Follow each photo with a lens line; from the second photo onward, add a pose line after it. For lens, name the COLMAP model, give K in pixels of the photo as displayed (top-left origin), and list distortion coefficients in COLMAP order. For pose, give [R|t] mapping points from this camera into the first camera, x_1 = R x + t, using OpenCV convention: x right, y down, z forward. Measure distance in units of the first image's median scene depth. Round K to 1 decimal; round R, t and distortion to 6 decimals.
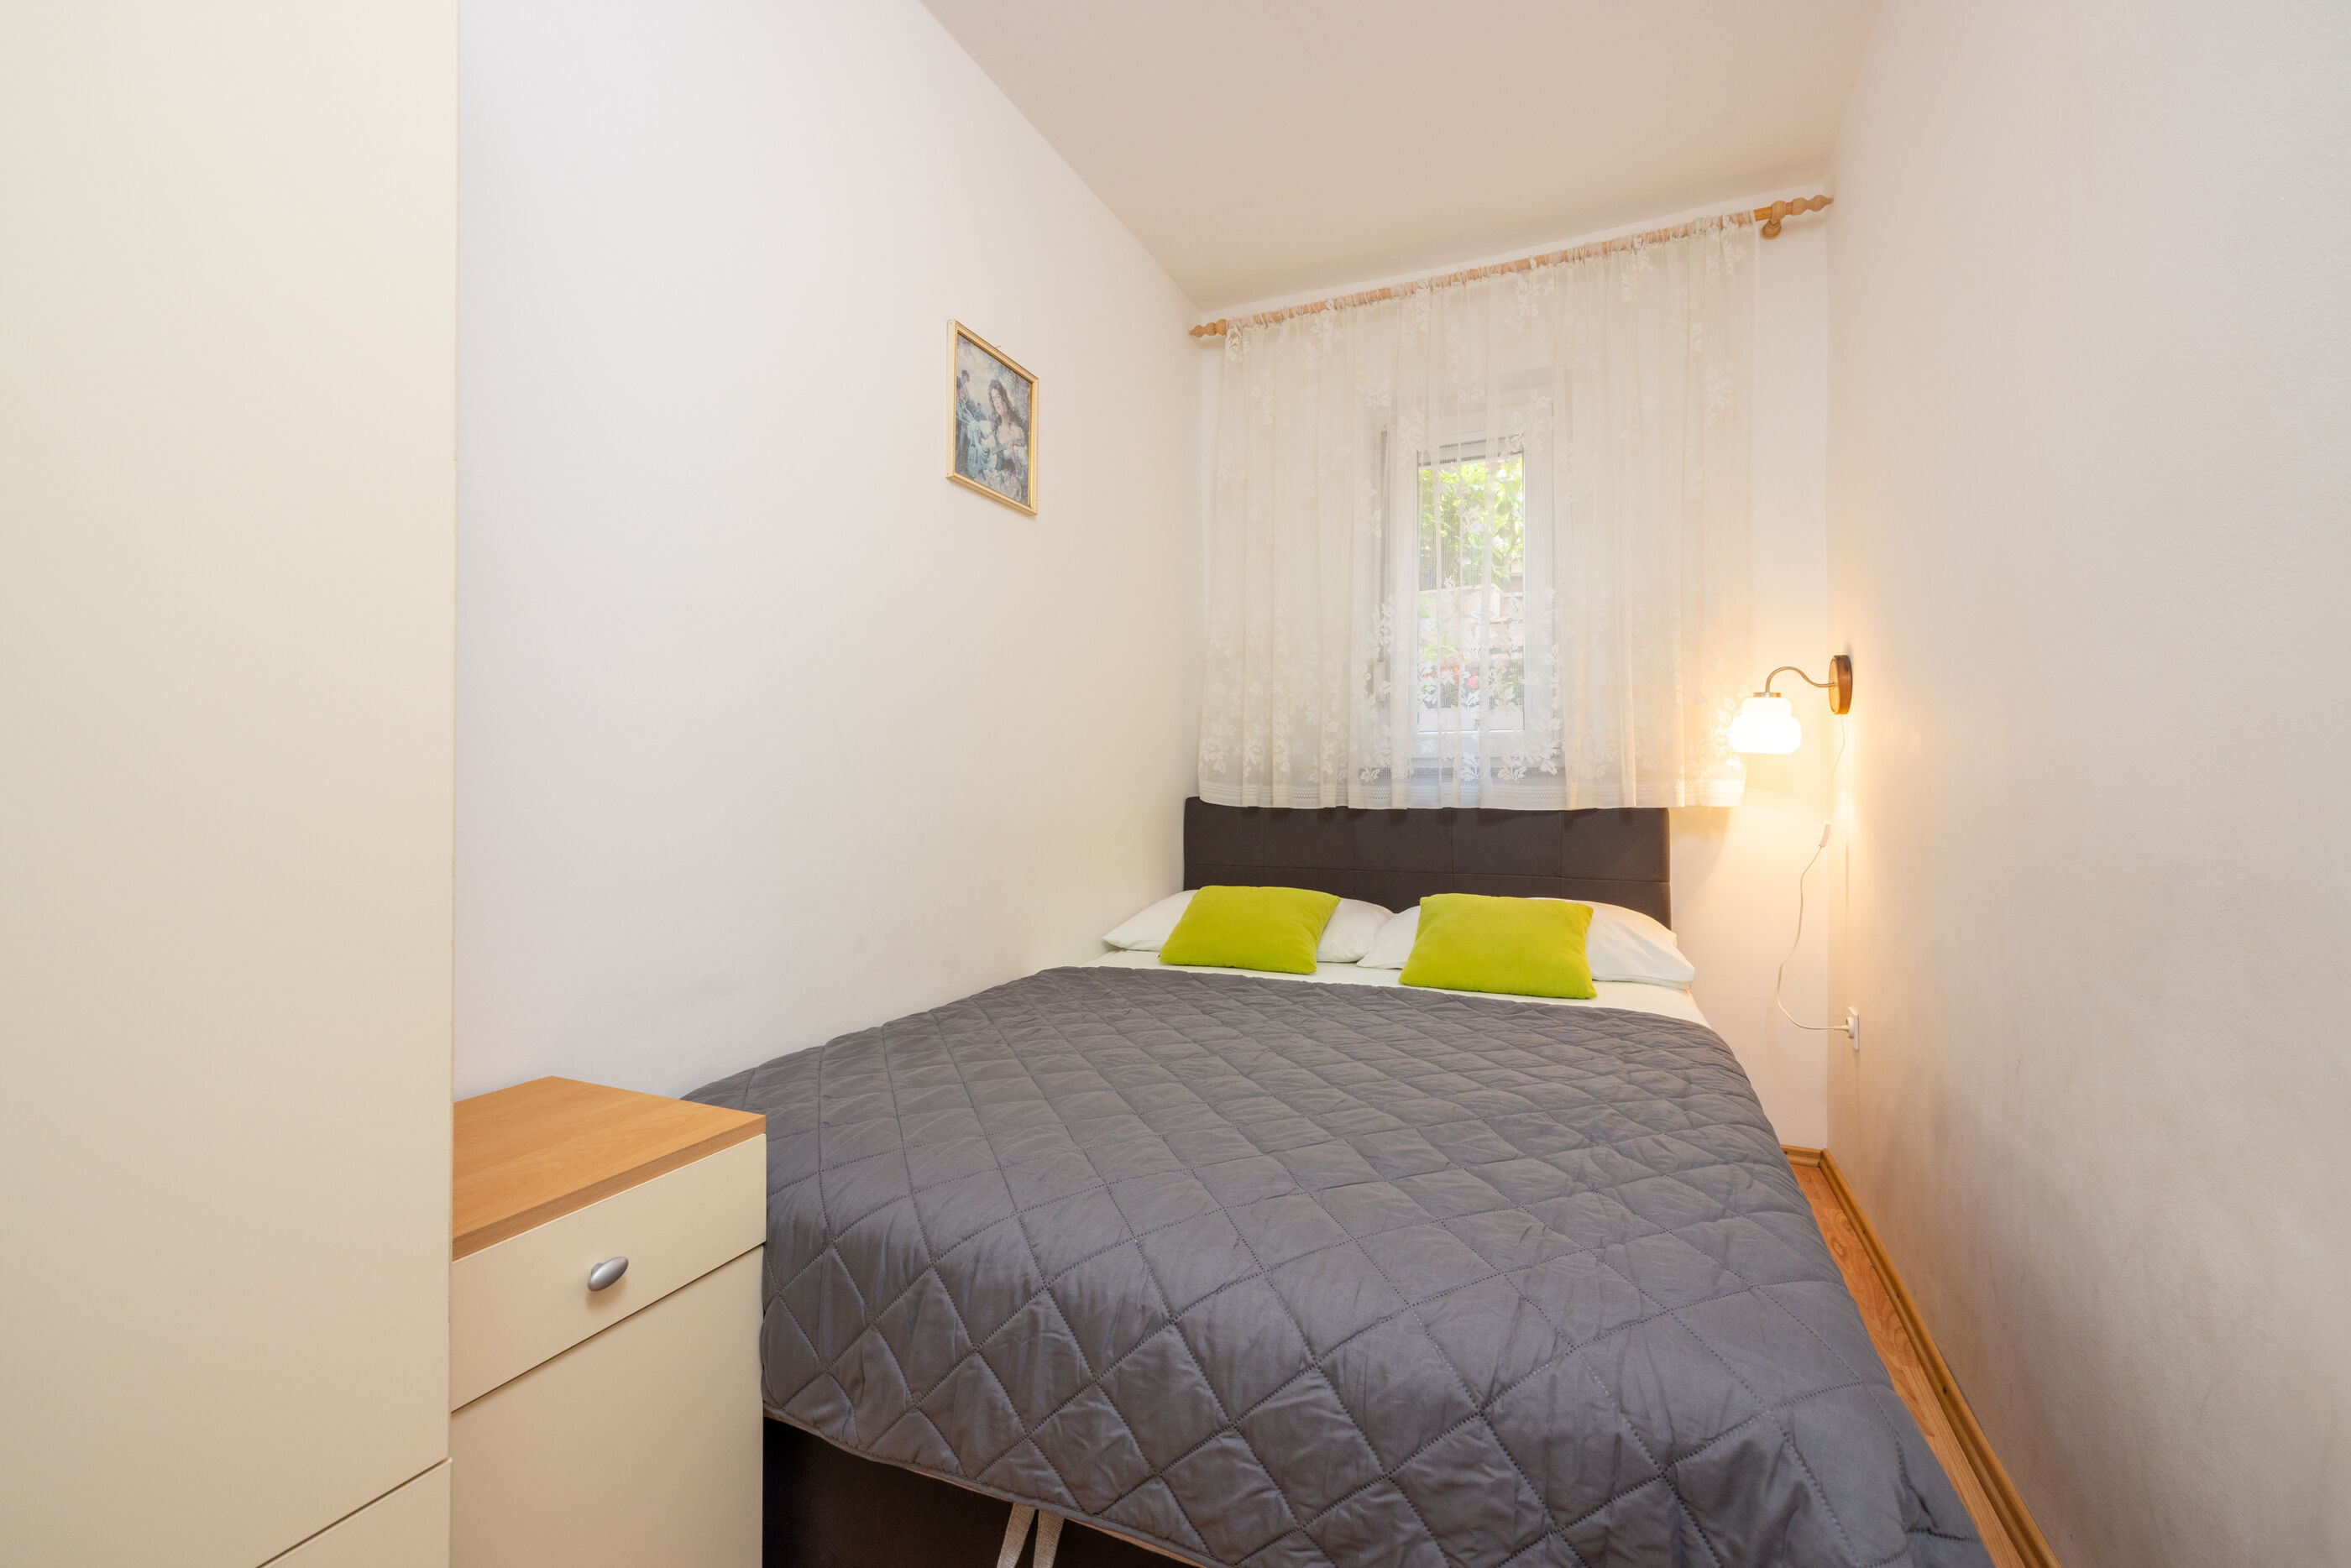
lens RADIAL K [[981.2, 0, 1181.9], [0, 981.2, 771.4], [0, 0, 1]] dist [0.001308, -0.000038]
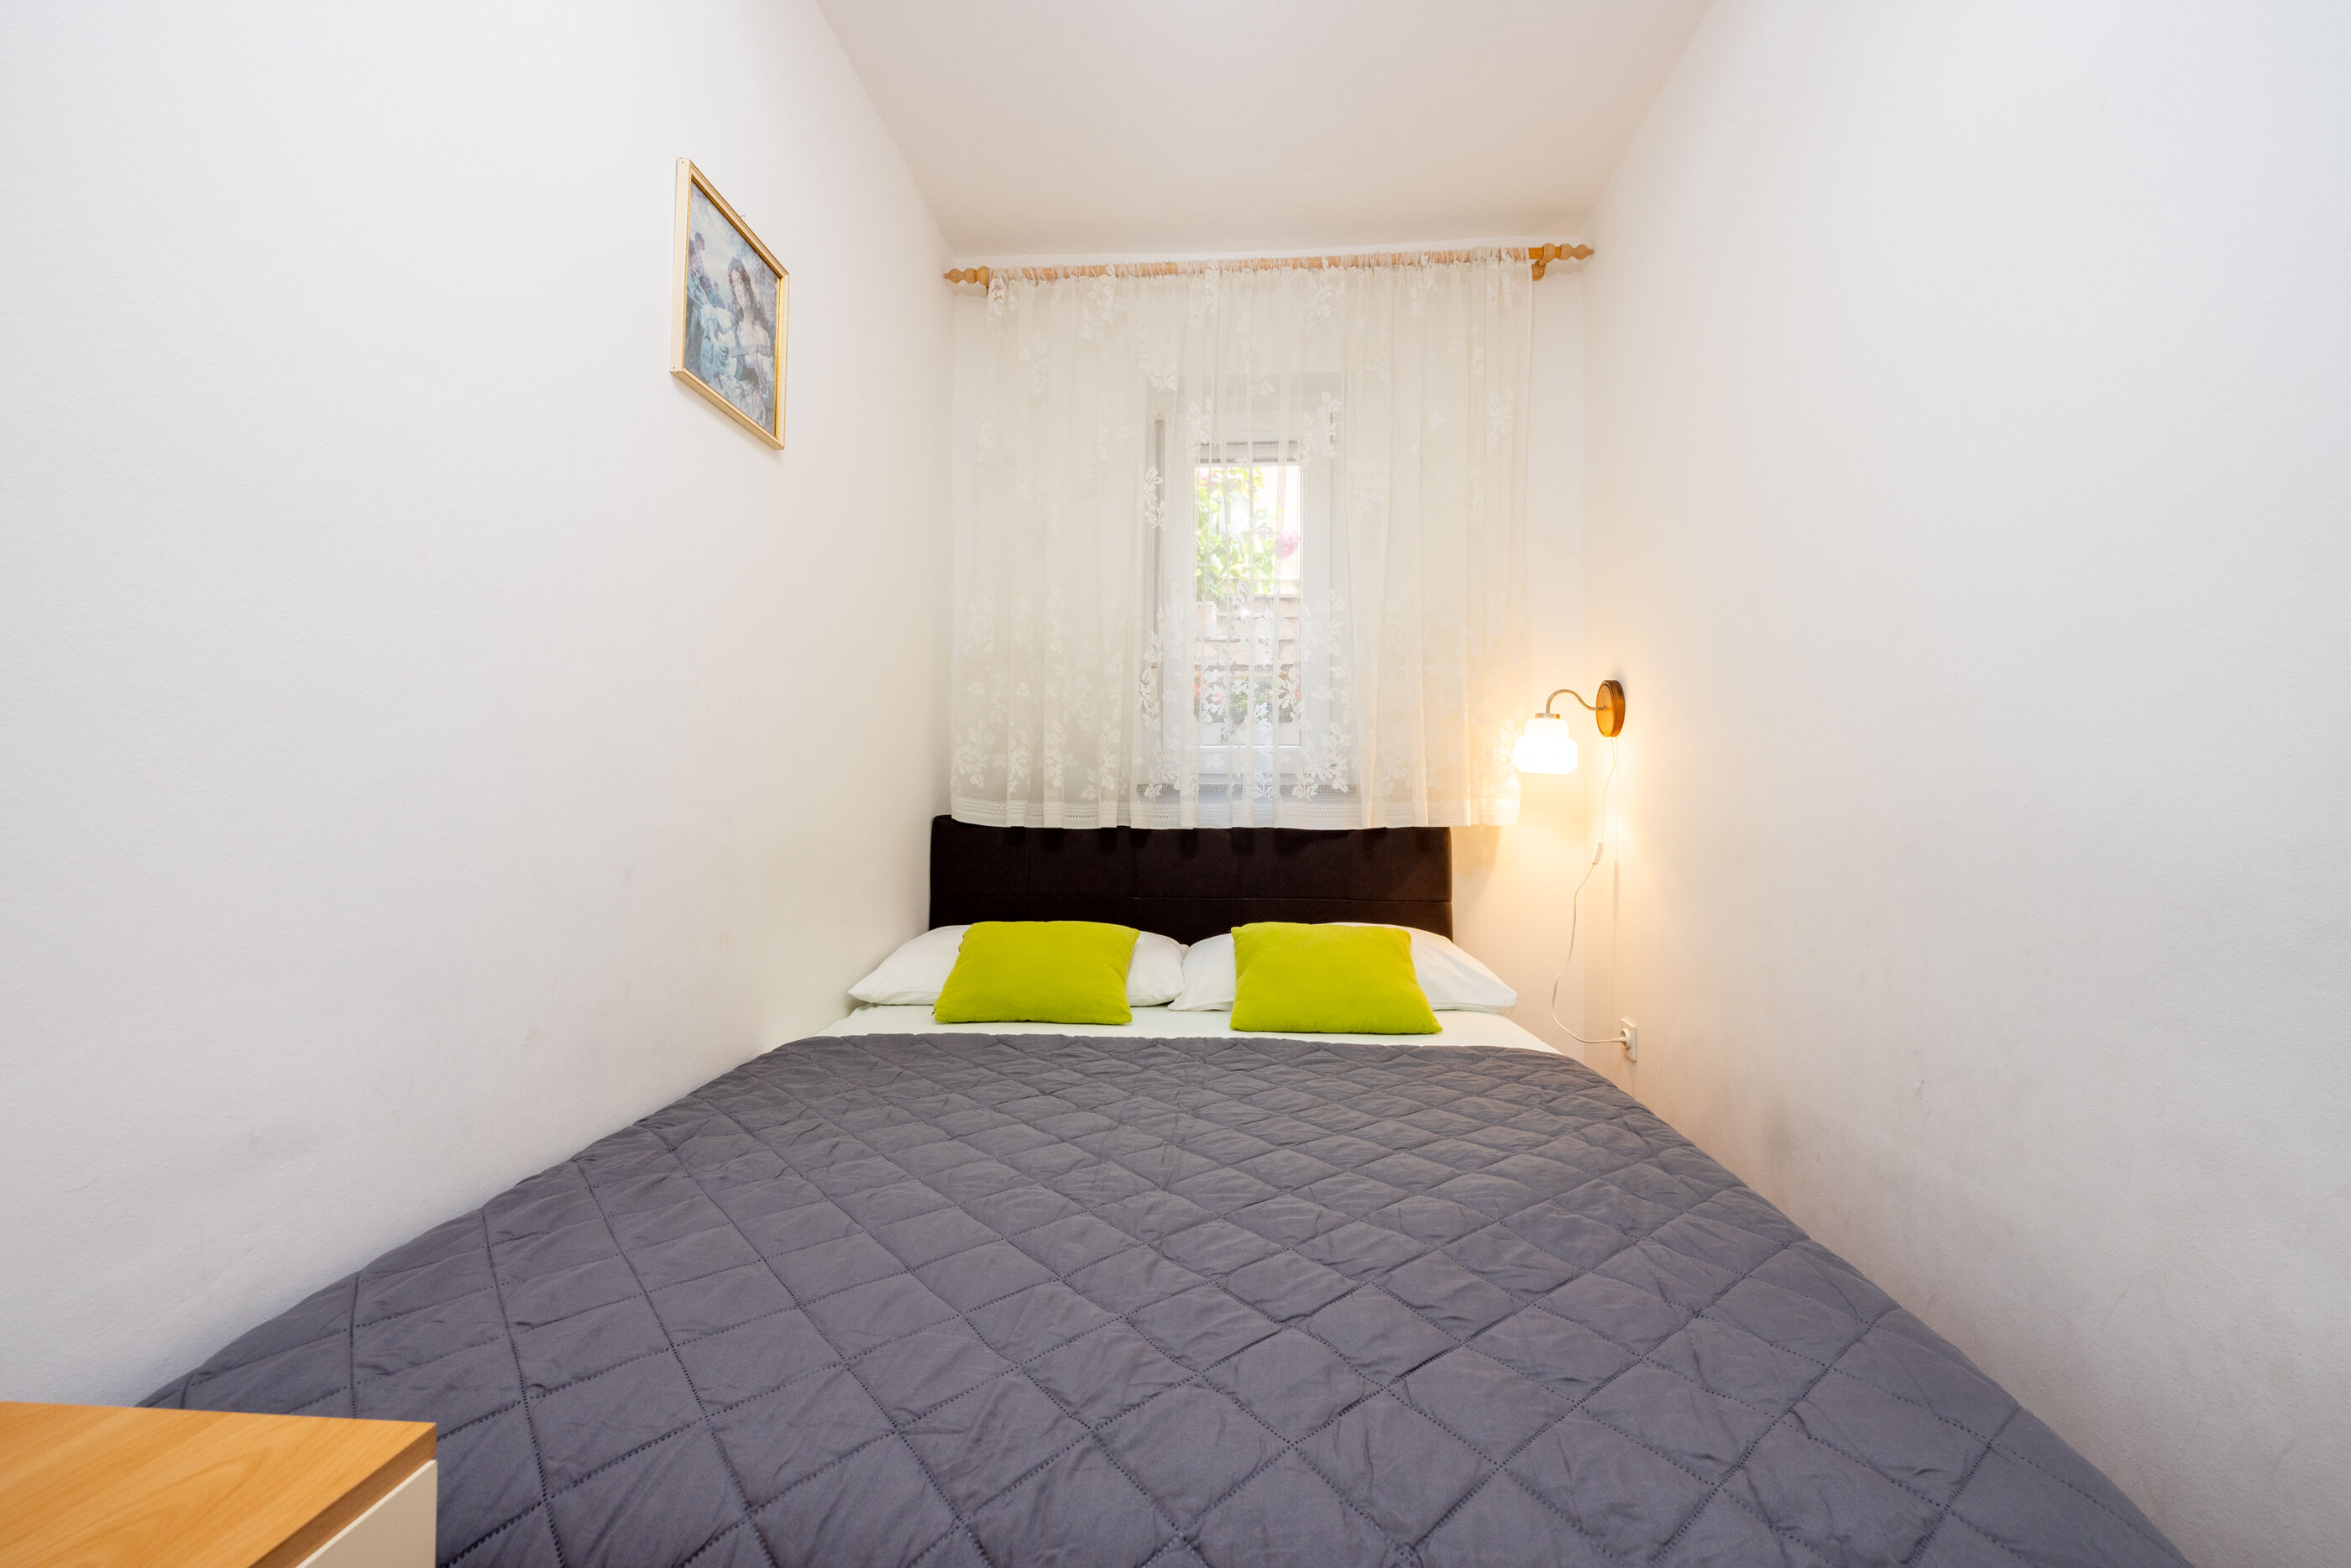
lens RADIAL K [[981.2, 0, 1181.9], [0, 981.2, 771.4], [0, 0, 1]] dist [0.001308, -0.000038]
pose [[0.941102, 0.015919, 0.337747, -0.097377], [-0.009665, 0.999749, -0.020190, 0.003620], [-0.337984, 0.015737, 0.941020, 0.153622]]
